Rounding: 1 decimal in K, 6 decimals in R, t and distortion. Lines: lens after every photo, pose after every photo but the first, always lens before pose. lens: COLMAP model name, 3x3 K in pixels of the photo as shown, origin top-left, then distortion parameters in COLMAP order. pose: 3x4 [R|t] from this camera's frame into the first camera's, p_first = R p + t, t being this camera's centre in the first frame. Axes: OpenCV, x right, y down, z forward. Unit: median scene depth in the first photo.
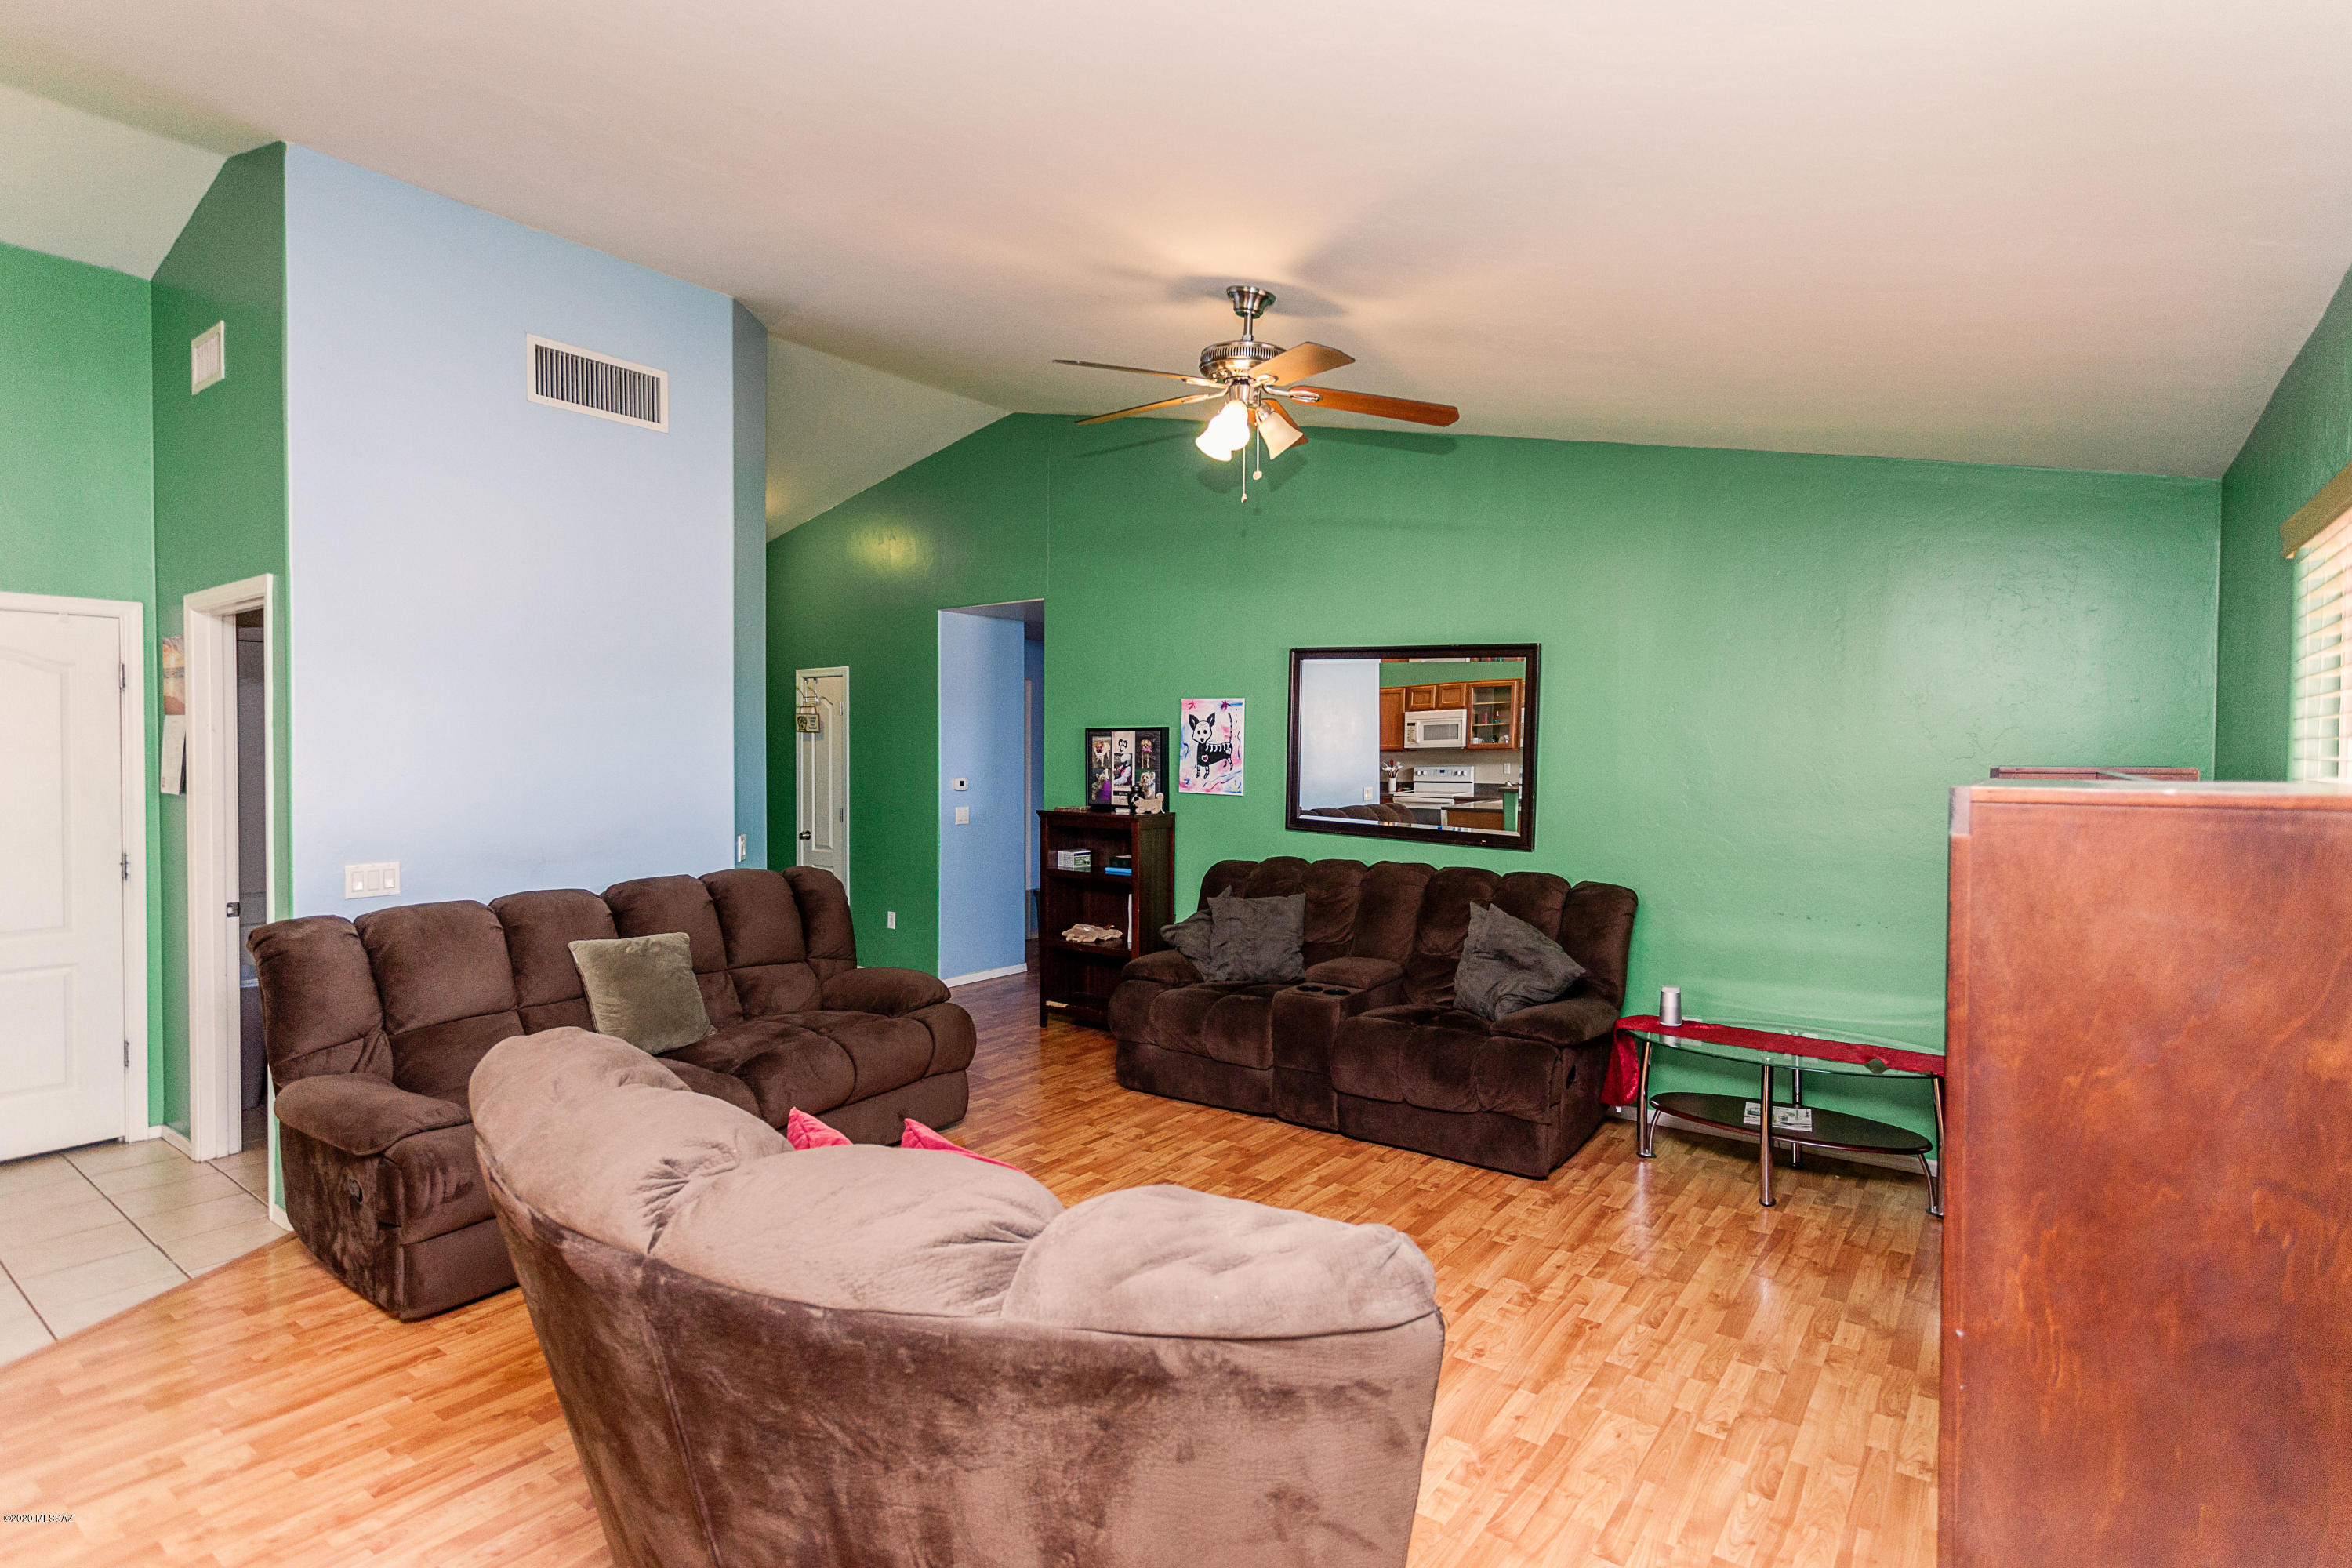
lens RADIAL K [[1173.8, 0, 1178.3], [0, 1173.8, 769.2], [0, 0, 1]] dist [-0.004000, 0.004324]
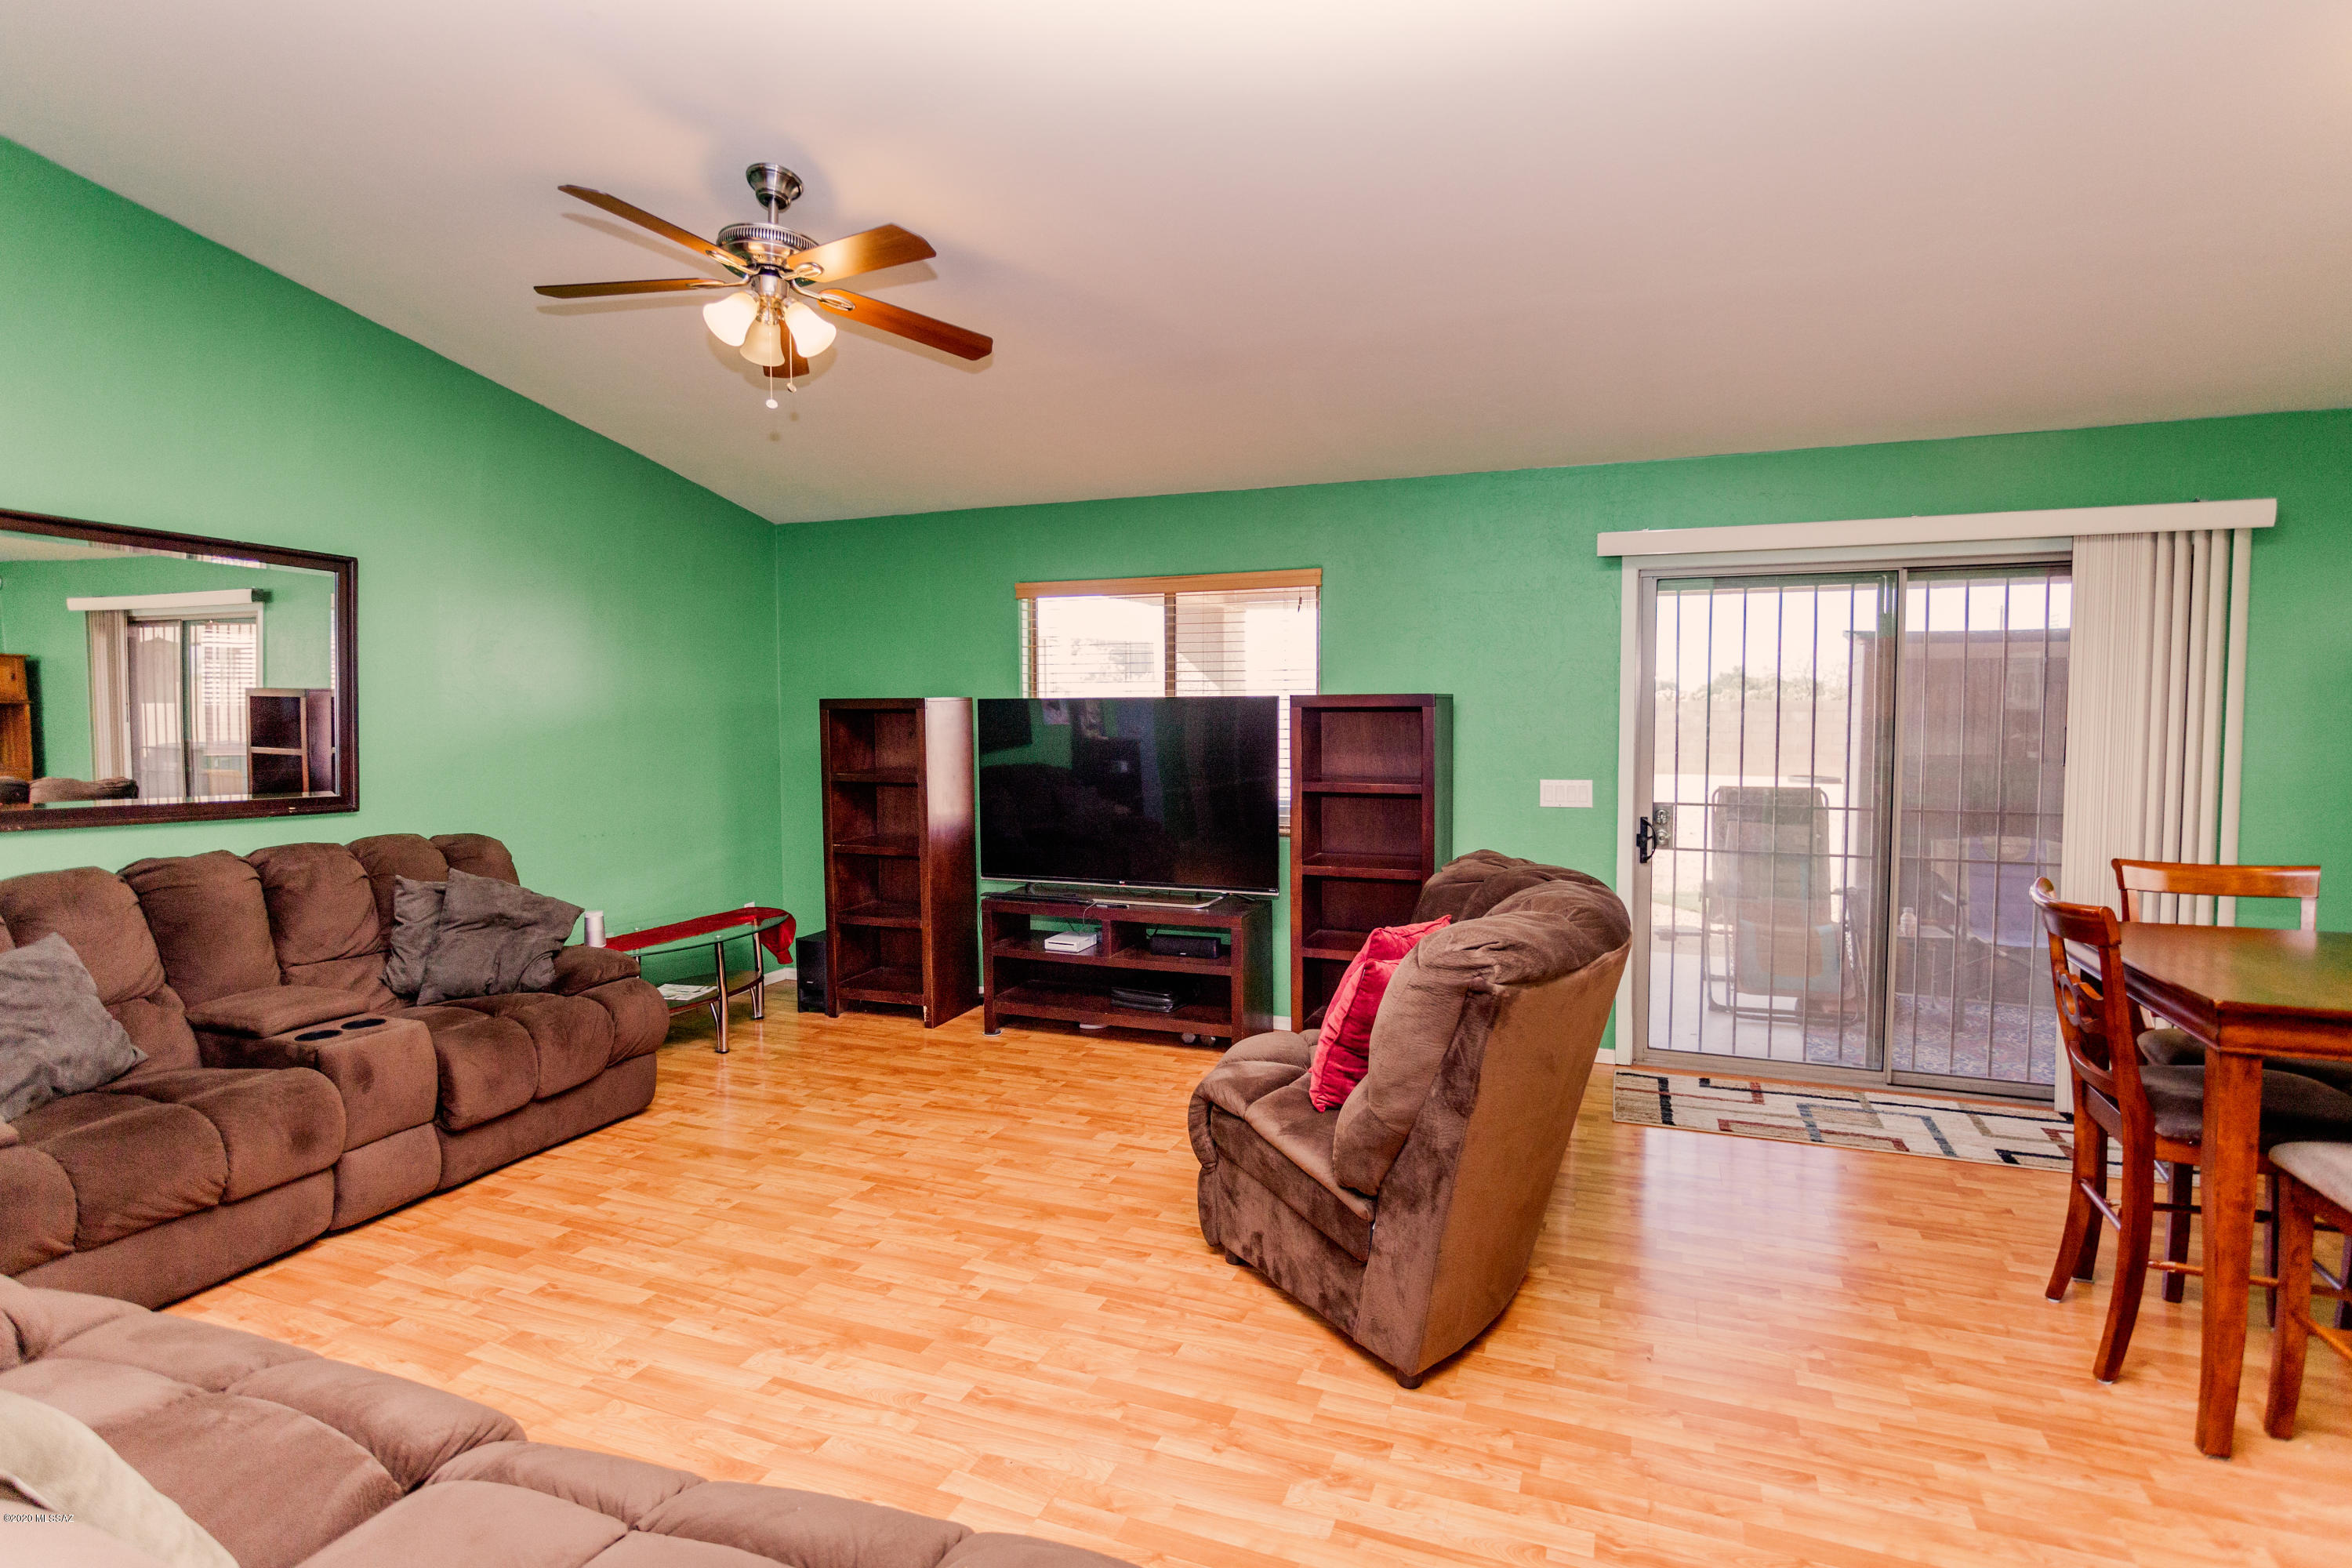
lens RADIAL K [[1173.8, 0, 1184.7], [0, 1173.8, 784.9], [0, 0, 1]] dist [-0.004000, 0.004324]
pose [[-0.264939, -0.067343, 0.961911, -0.617869], [0.022371, 0.996861, 0.075951, 0.000884], [-0.964006, 0.041641, -0.262601, 0.636195]]
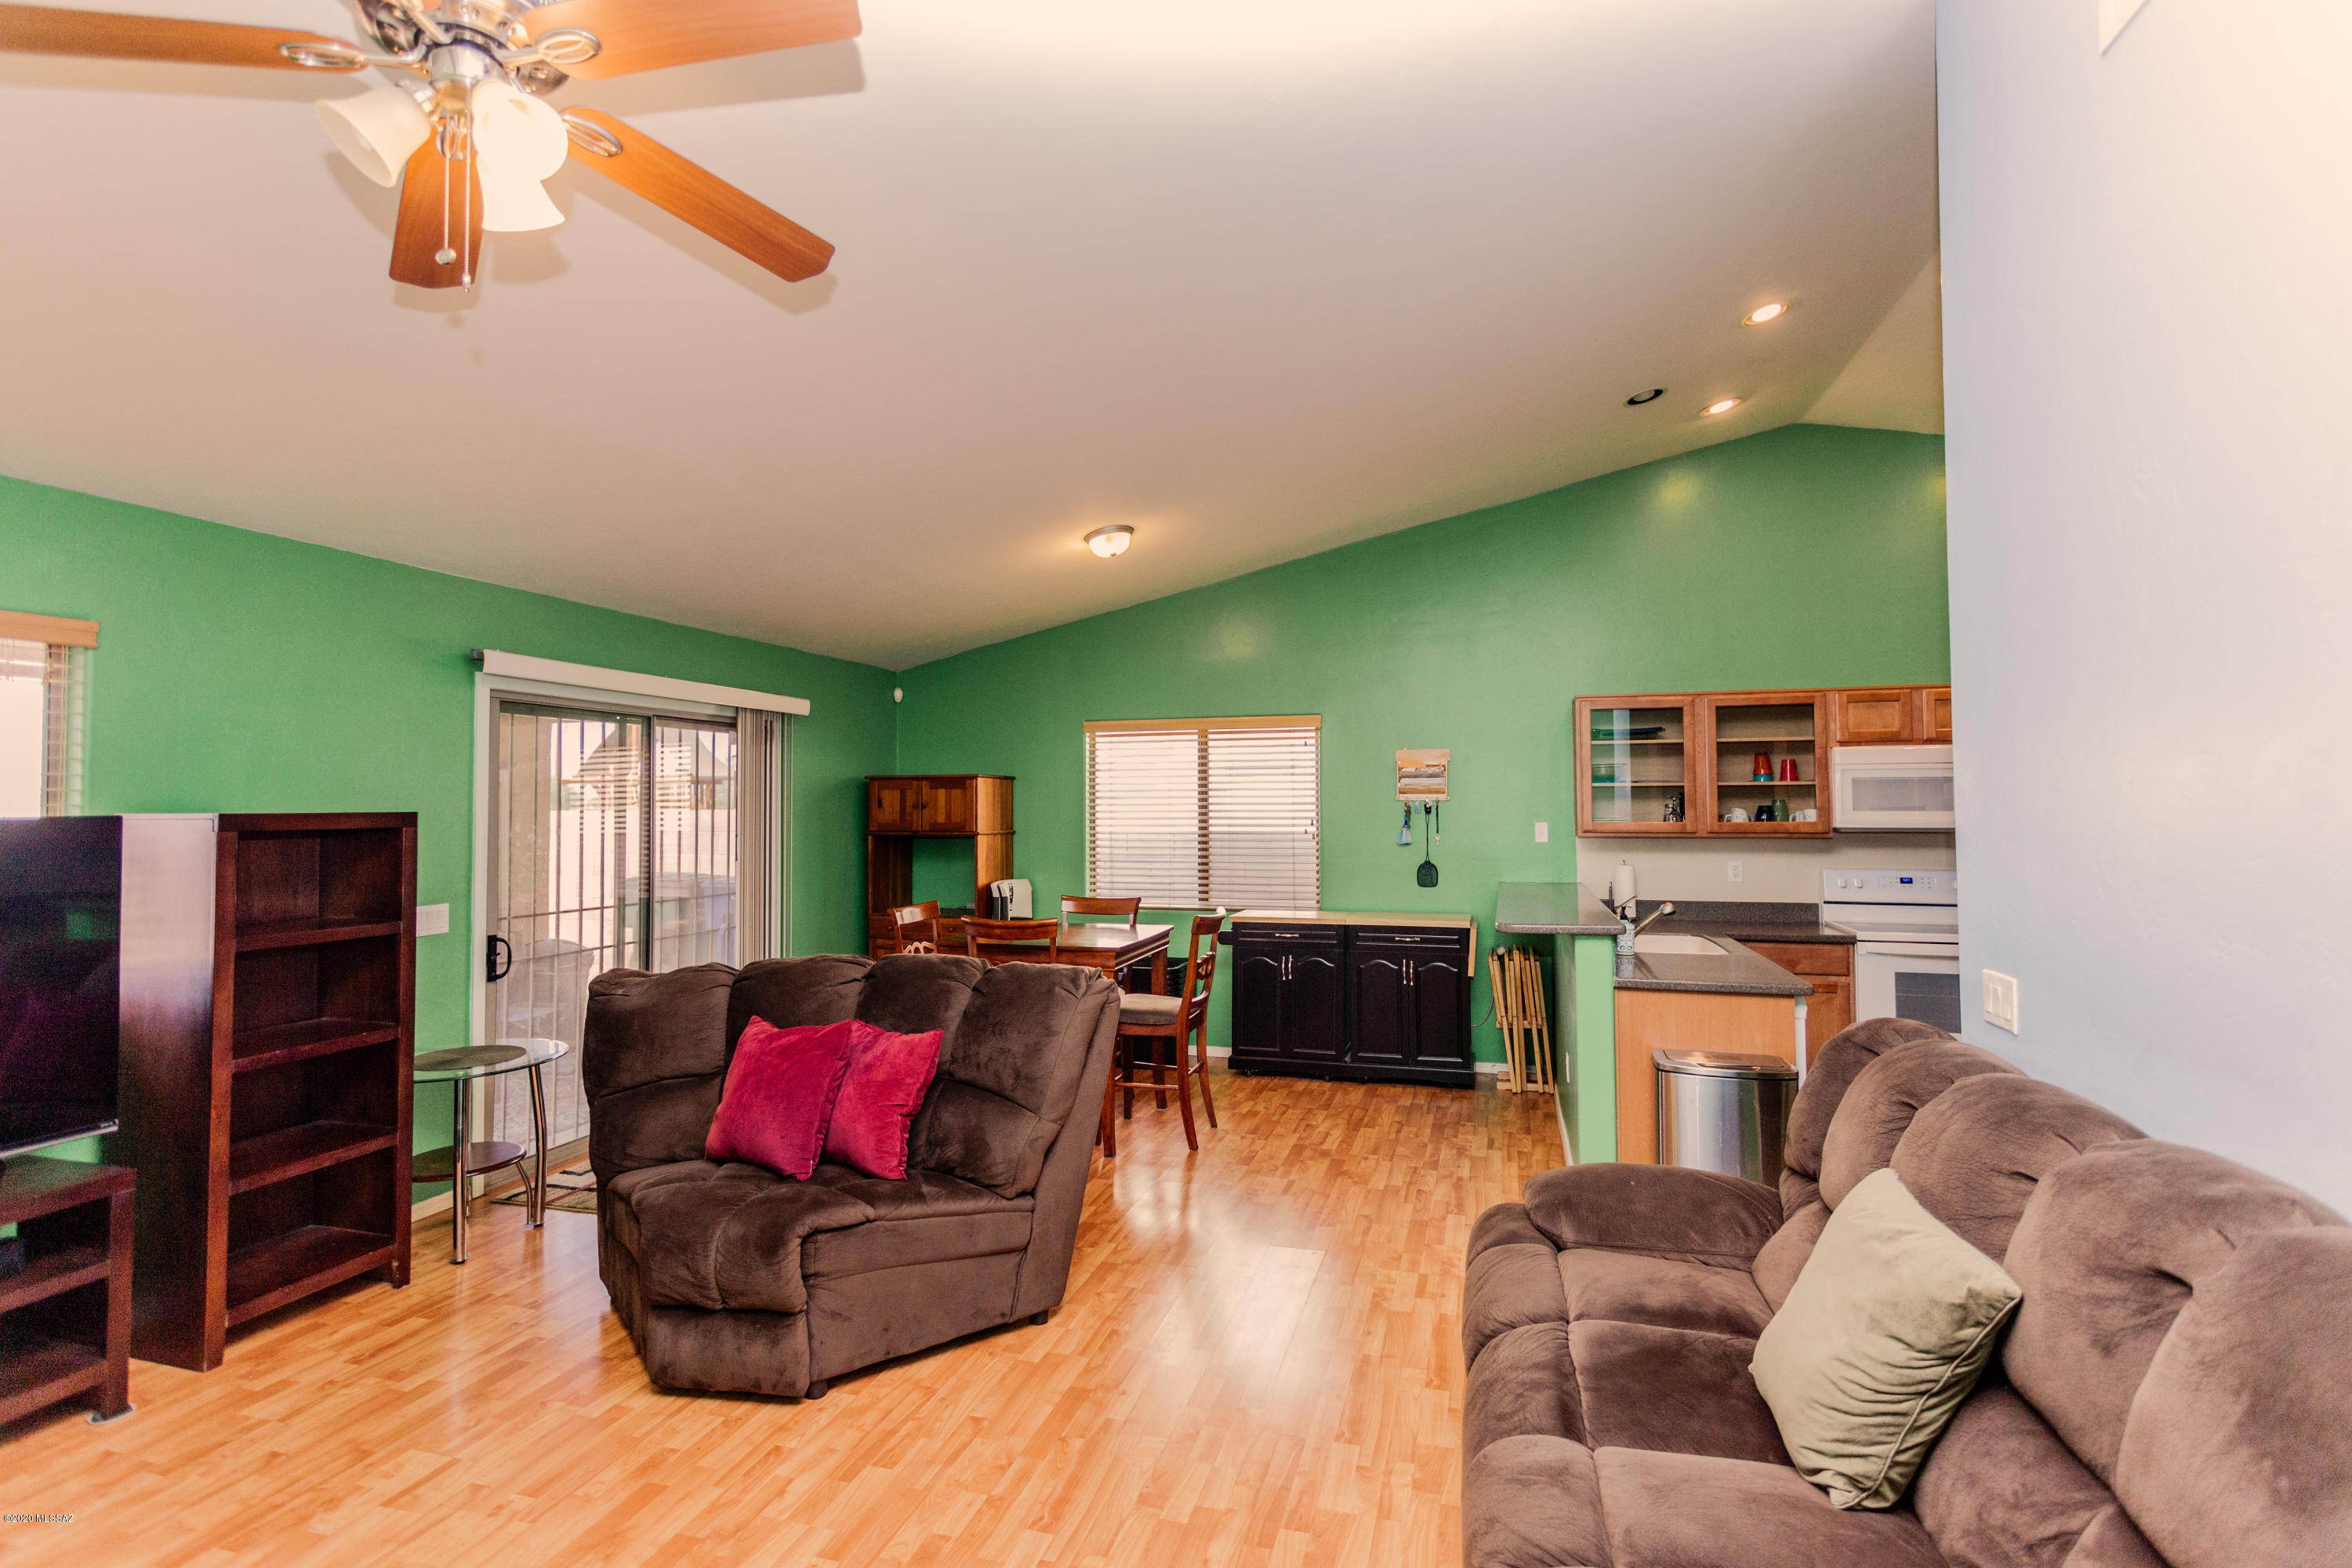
lens RADIAL K [[1110.4, 0, 1173.0], [0, 1110.4, 774.9], [0, 0, 1]] dist [0.009211, 0.000163]
pose [[-0.936381, -0.008930, -0.350873, -0.041345], [-0.005552, 0.999928, -0.010632, -0.014374], [0.350942, -0.008008, -0.936363, 1.043539]]
